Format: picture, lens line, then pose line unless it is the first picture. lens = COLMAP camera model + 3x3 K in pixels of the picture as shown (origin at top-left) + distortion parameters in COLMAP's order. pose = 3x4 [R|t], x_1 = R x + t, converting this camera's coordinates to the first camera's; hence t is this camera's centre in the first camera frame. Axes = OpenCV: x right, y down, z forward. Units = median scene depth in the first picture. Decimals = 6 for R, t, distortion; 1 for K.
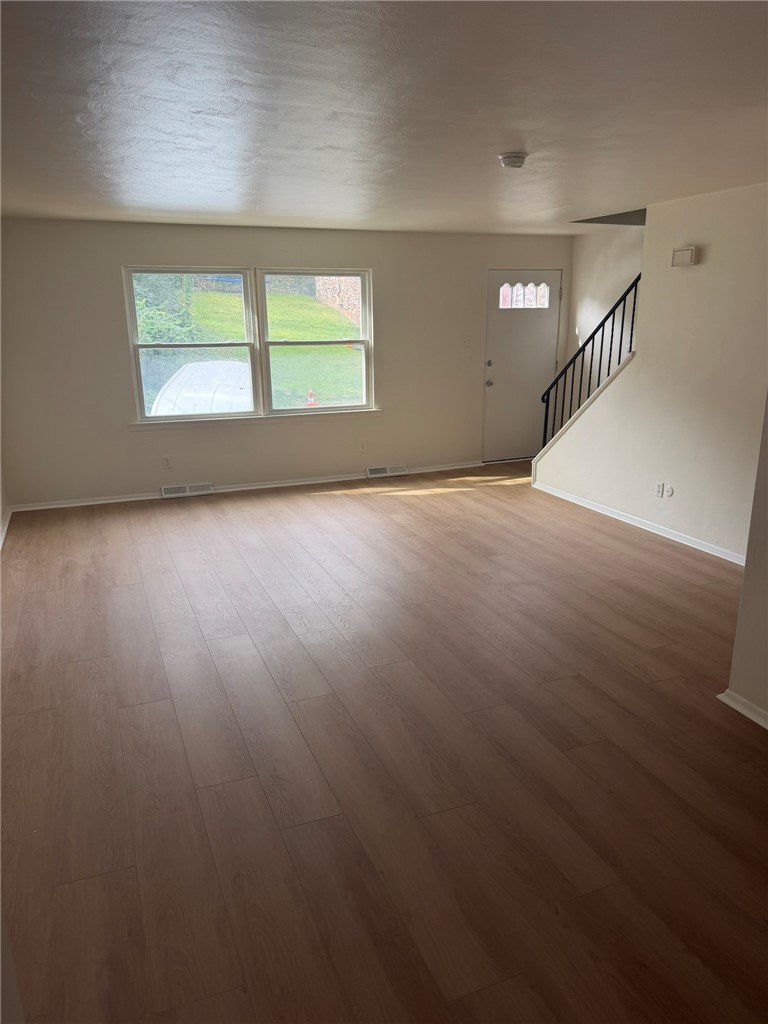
lens RADIAL K [[716.7, 0, 388.9], [0, 716.7, 514.0], [0, 0, 1]] dist [0.154561, -0.305018]
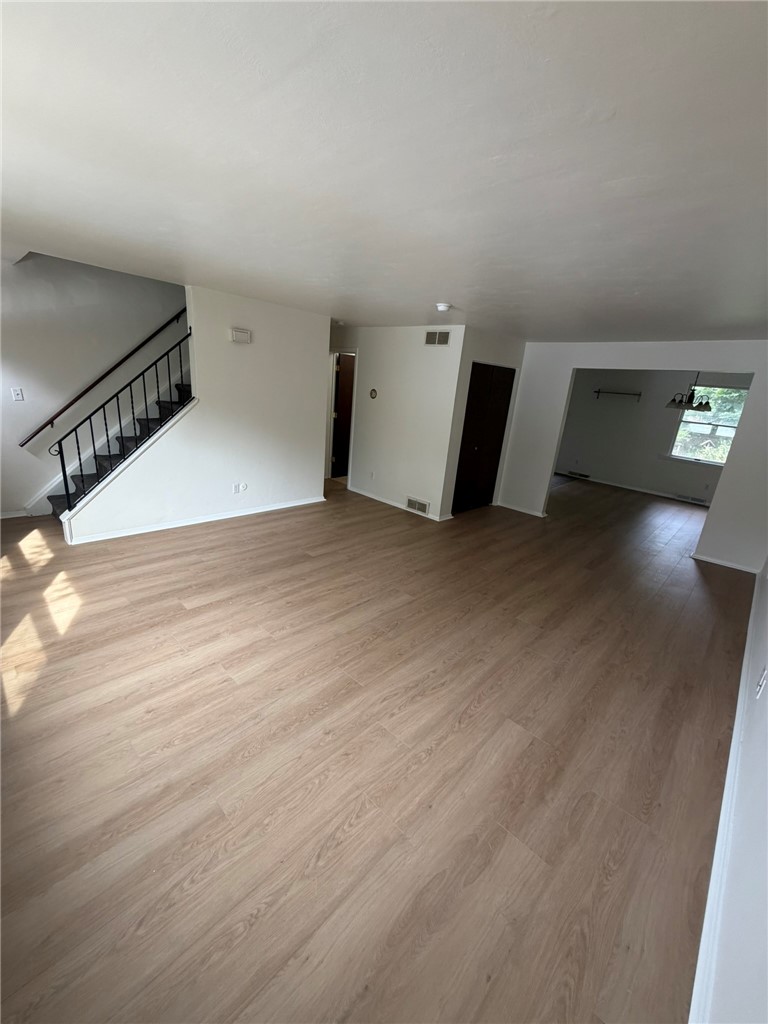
lens RADIAL K [[410.6, 0, 383.5], [0, 410.6, 509.8], [0, 0, 1]] dist [0.001163, 0.000387]
pose [[-0.401116, -0.293697, 0.867668, -0.457702], [0.168062, 0.907534, 0.384885, -0.241694], [-0.900478, 0.300206, -0.314667, 0.889096]]
